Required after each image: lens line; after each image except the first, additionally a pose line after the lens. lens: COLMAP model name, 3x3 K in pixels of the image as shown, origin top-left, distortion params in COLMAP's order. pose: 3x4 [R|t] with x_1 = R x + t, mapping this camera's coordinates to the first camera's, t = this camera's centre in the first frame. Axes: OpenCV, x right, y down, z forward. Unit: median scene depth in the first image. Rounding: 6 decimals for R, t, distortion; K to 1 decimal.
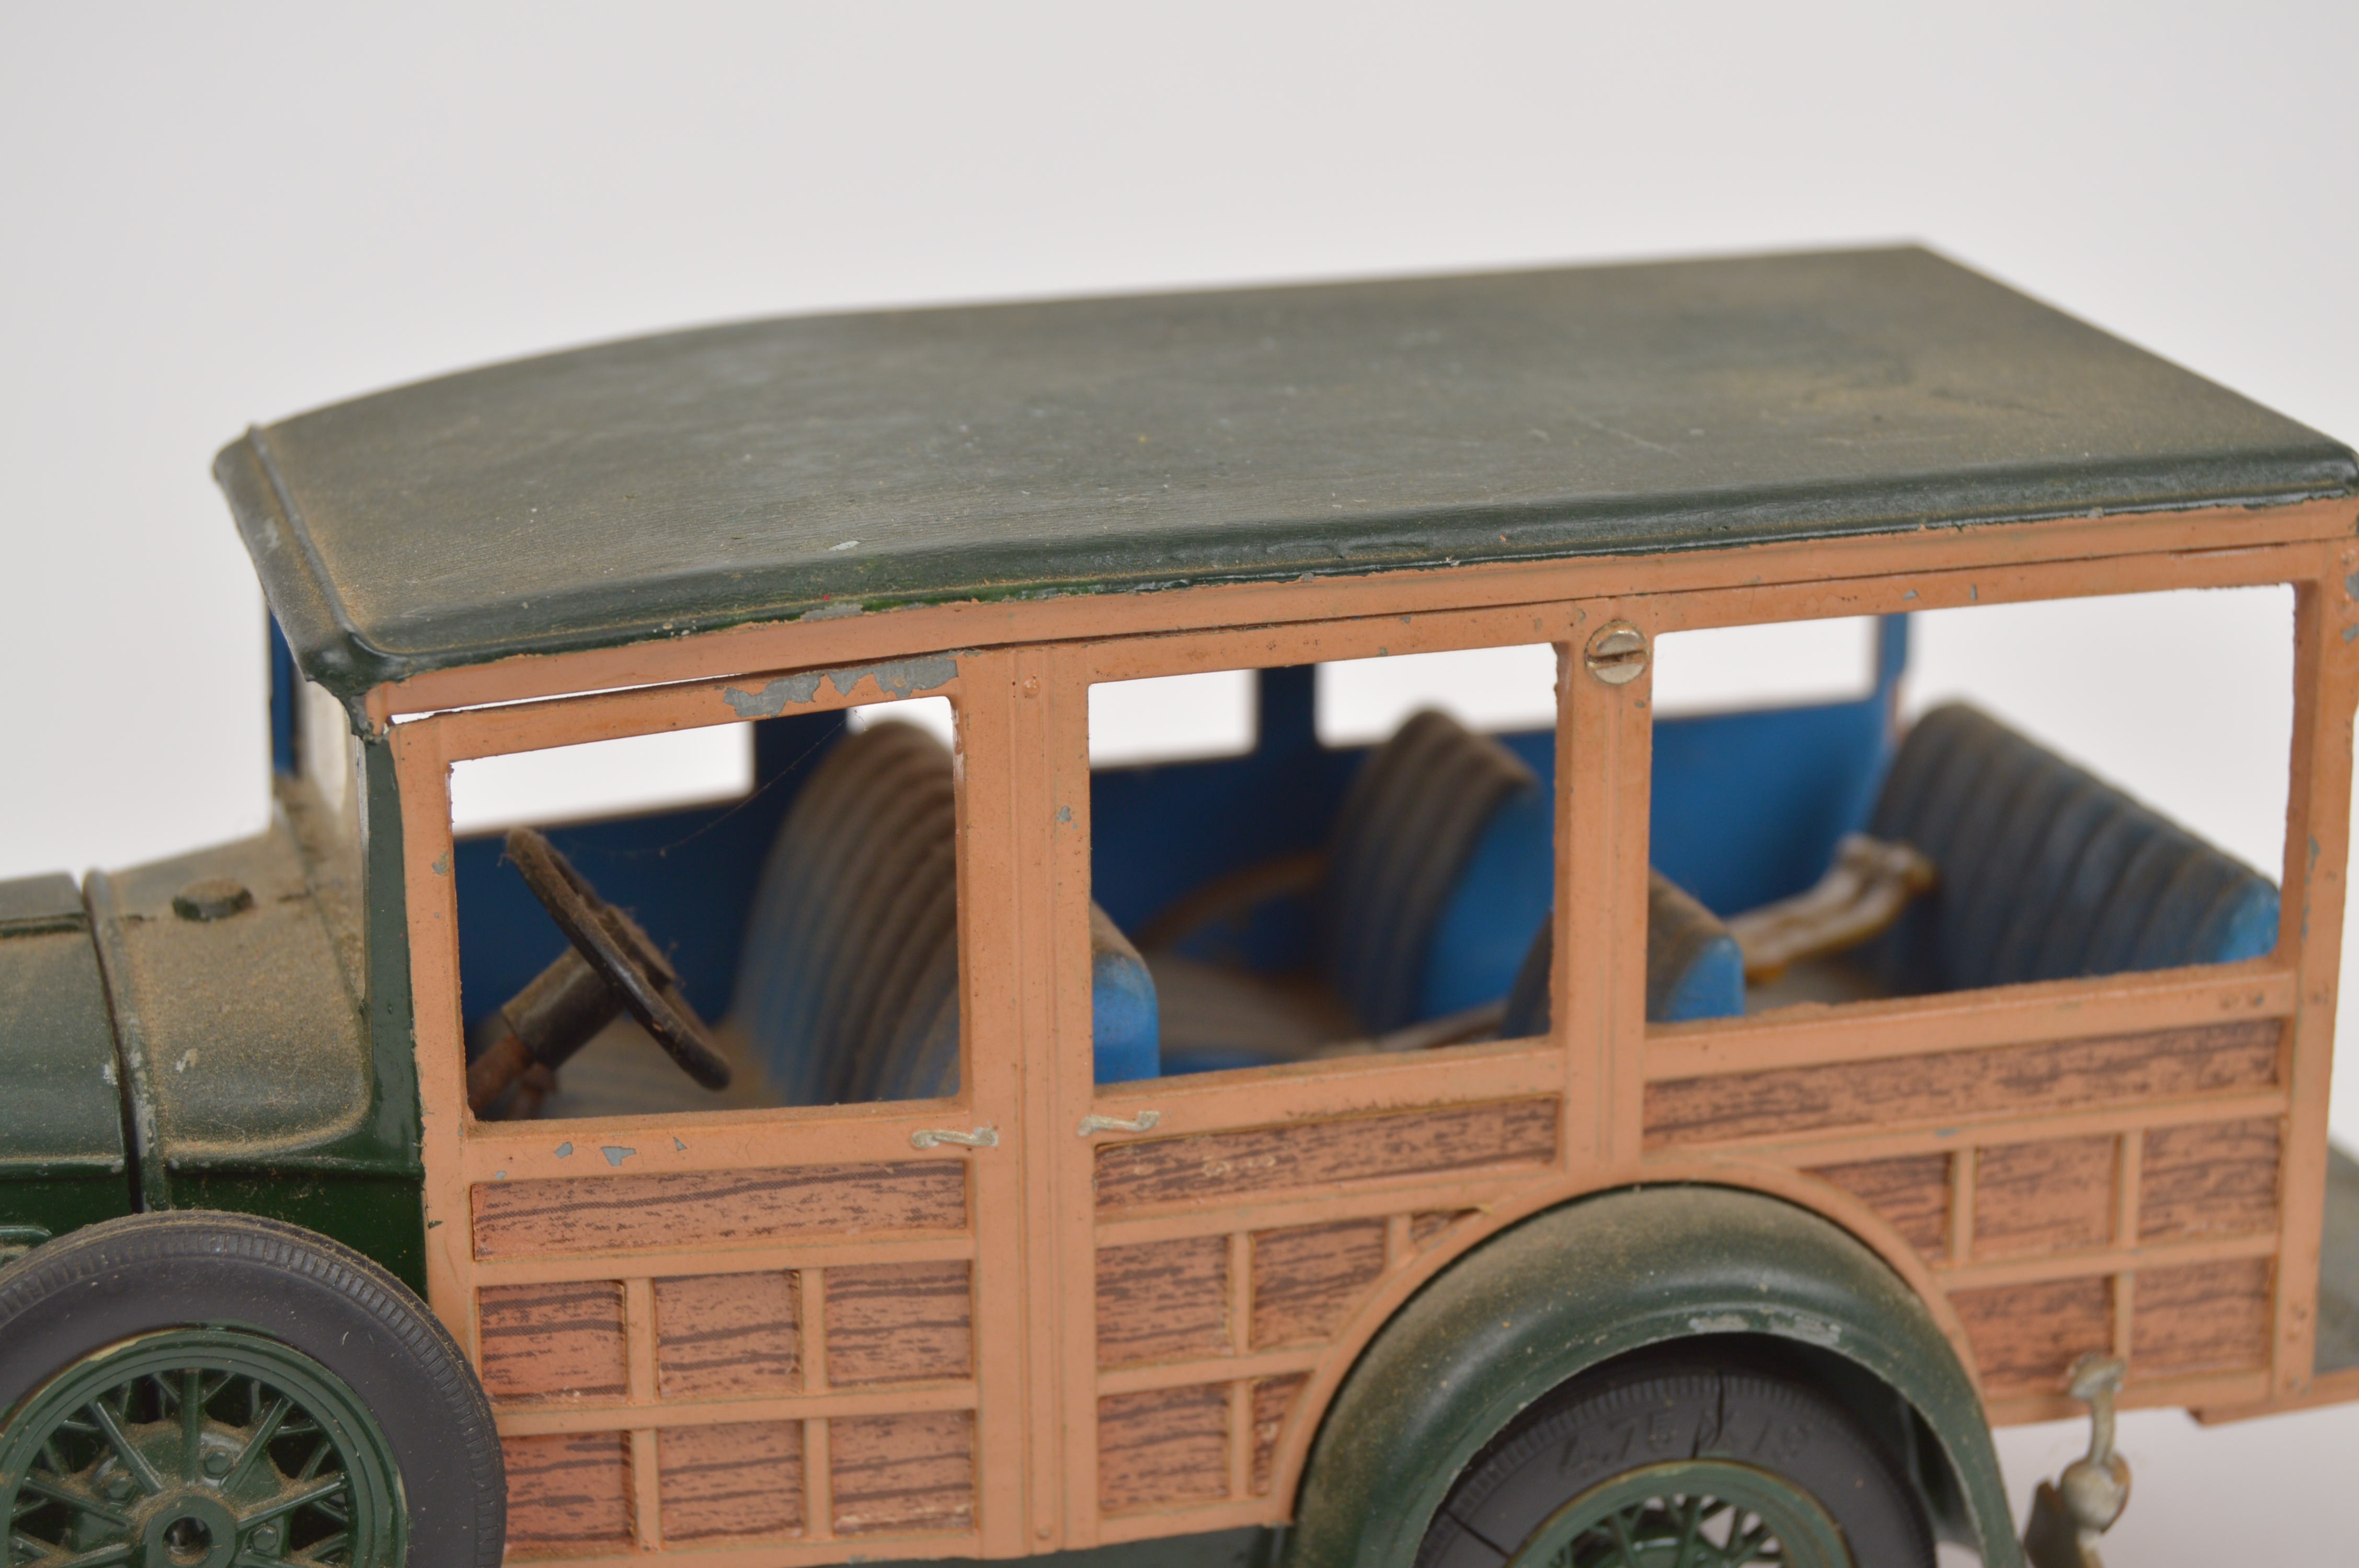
lens RADIAL K [[5242.2, 0, 1170.9], [0, 5242.2, 795.5], [0, 0, 1]] dist [-0.014041, 0.000000]
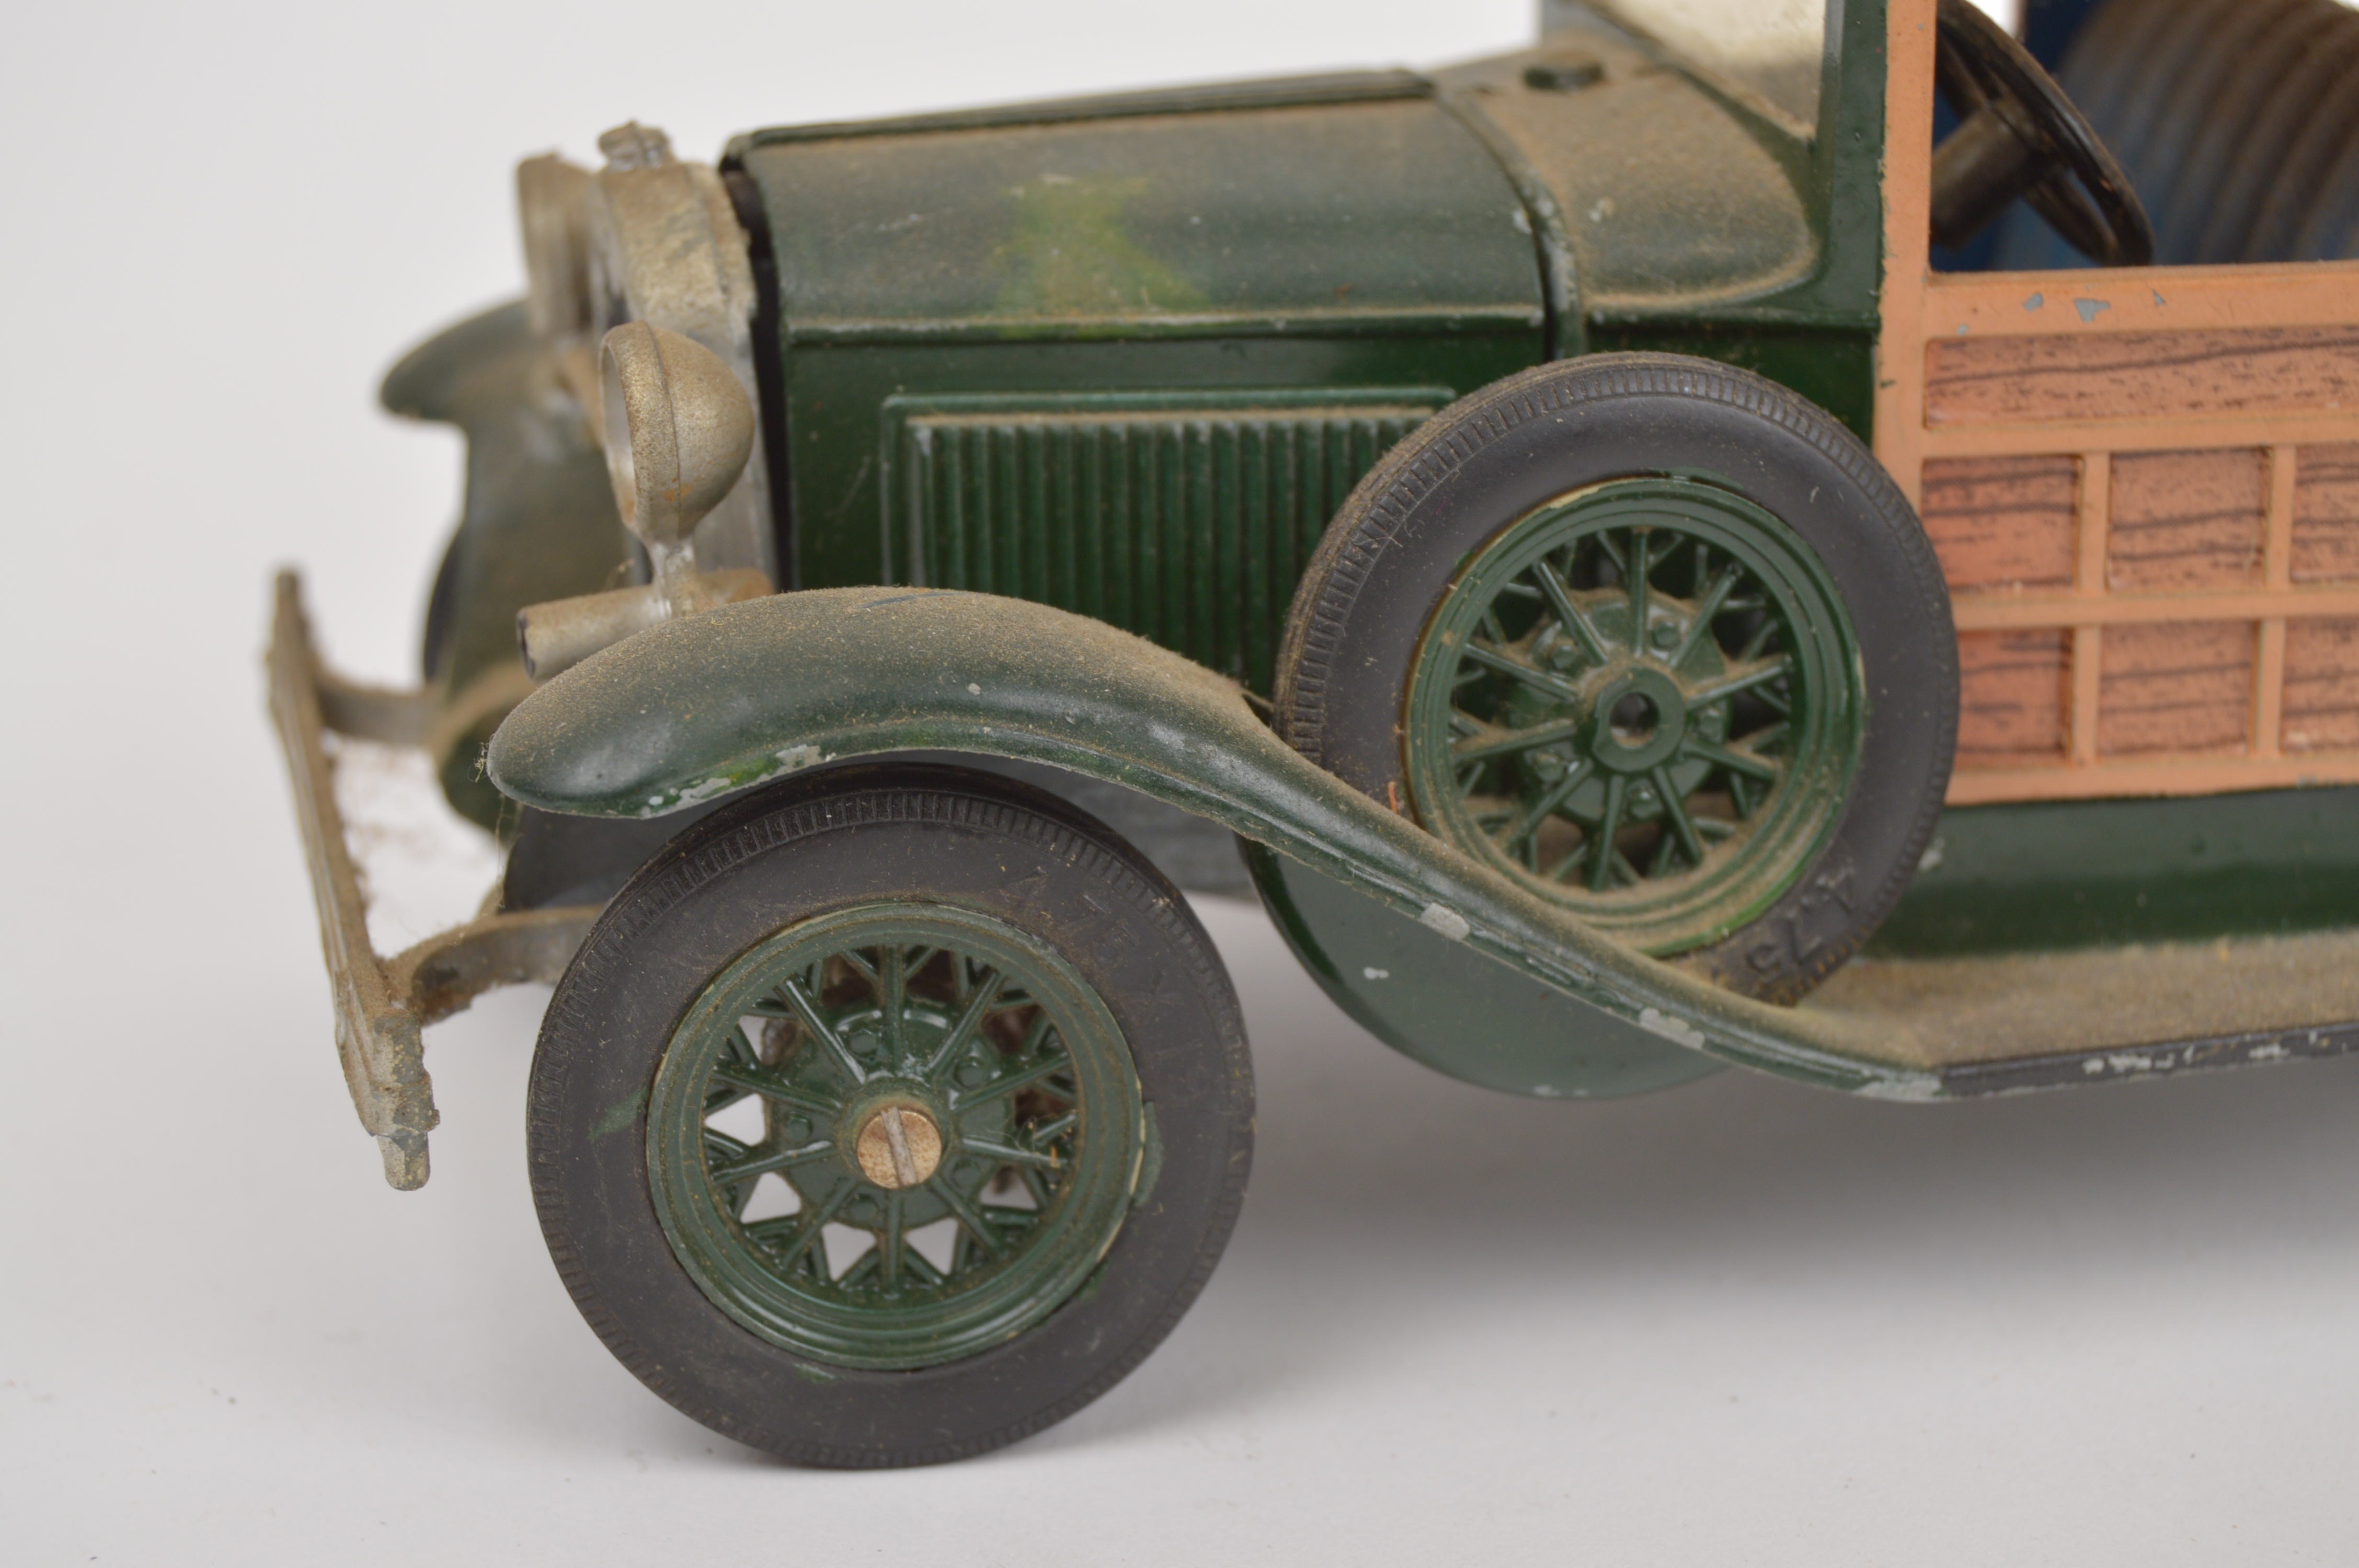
lens RADIAL K [[5242.2, 0, 1174.4], [0, 5242.2, 786.1], [0, 0, 1]] dist [-0.014041, 0.000000]
pose [[0.998774, 0.008410, -0.048778, -0.211275], [-0.006754, 0.999398, 0.034019, 0.117109], [0.049034, -0.033647, 0.998230, 0.083574]]
